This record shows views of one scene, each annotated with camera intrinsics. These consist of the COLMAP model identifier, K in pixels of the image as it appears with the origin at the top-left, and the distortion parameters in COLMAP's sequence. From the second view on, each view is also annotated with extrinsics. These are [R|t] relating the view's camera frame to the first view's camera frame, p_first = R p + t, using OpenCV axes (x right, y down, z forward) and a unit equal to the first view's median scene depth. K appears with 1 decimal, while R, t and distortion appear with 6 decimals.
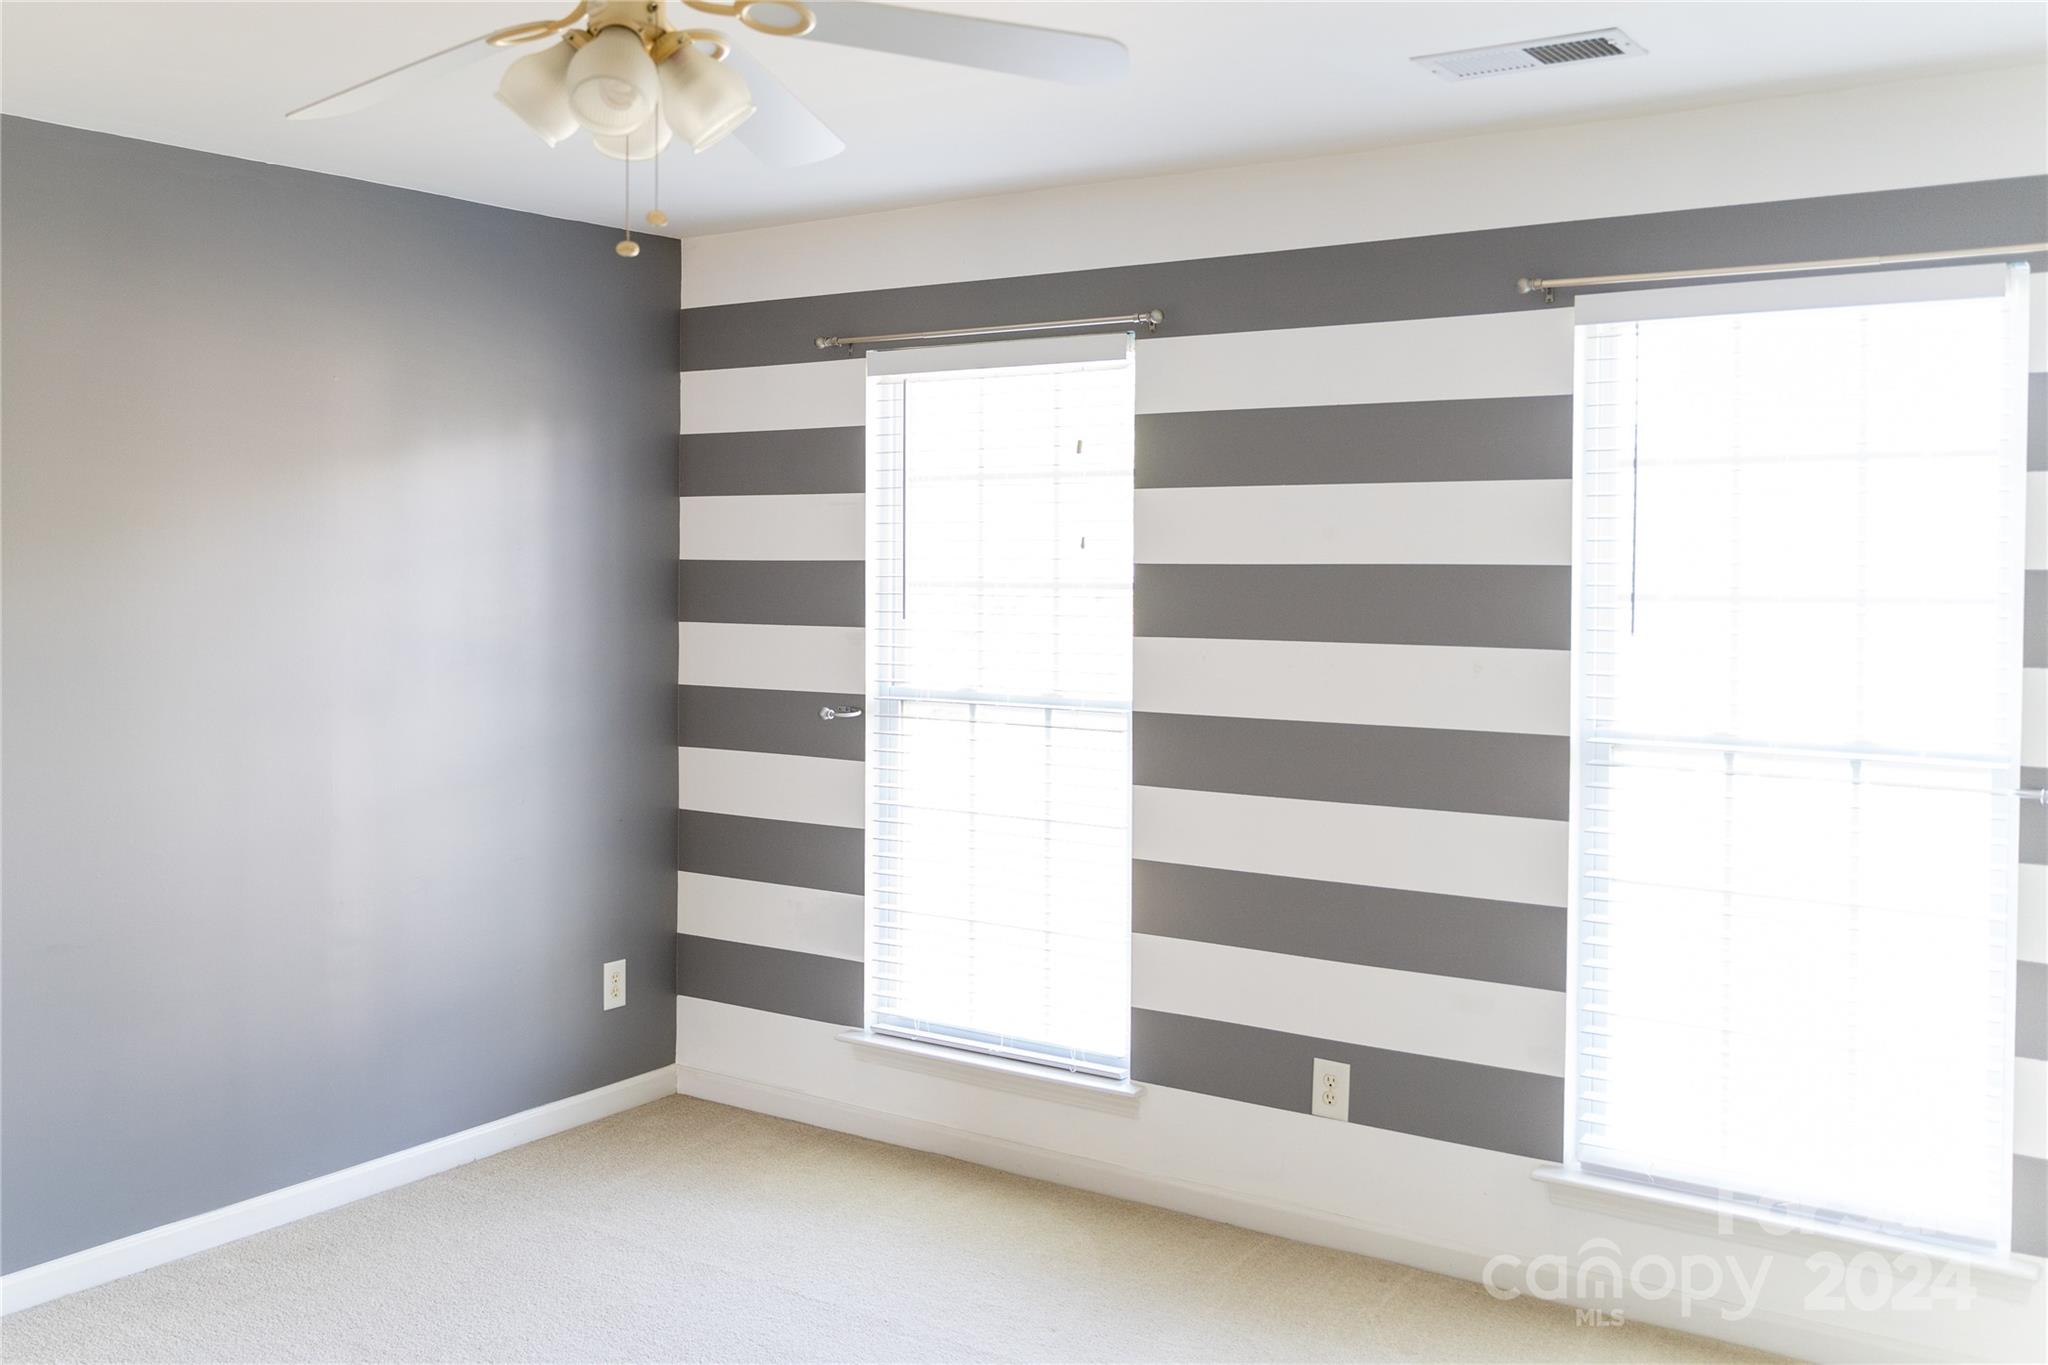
lens RADIAL K [[1666.4, 0, 1024.0], [0, 1666.4, 682.5], [0, 0, 1]] dist [-0.006654, -0.002483]
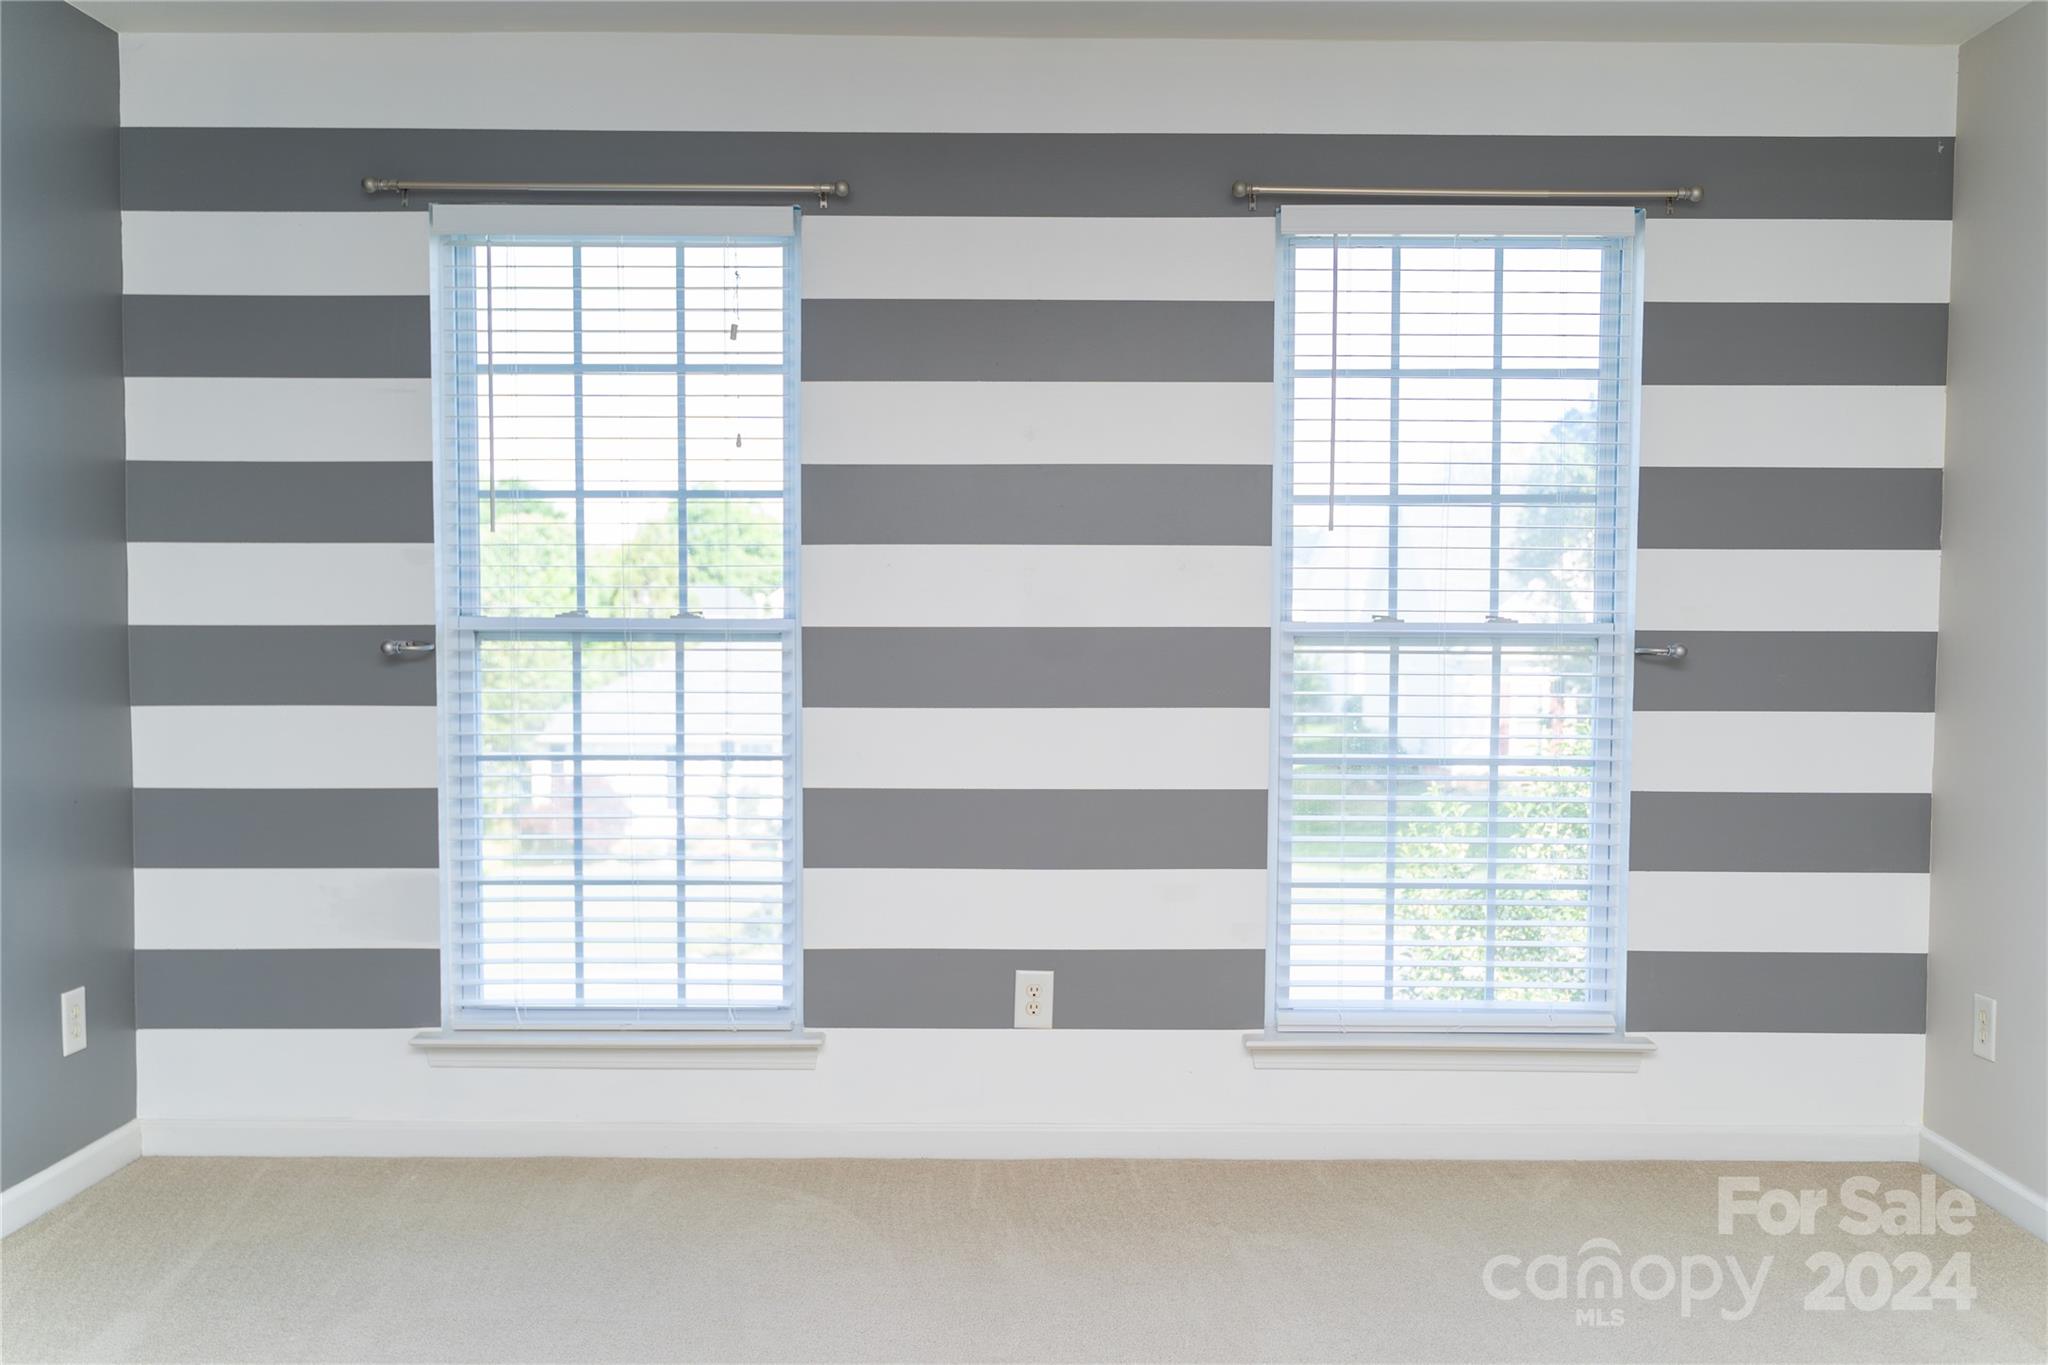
lens RADIAL K [[1609.6, 0, 1024.6], [0, 1609.6, 631.5], [0, 0, 1]] dist [0.093134, -0.200263]
pose [[0.846844, -0.059080, 0.528550, -0.297516], [0.040990, 0.998105, 0.045892, -0.016040], [-0.530260, -0.017198, 0.847661, 0.186054]]
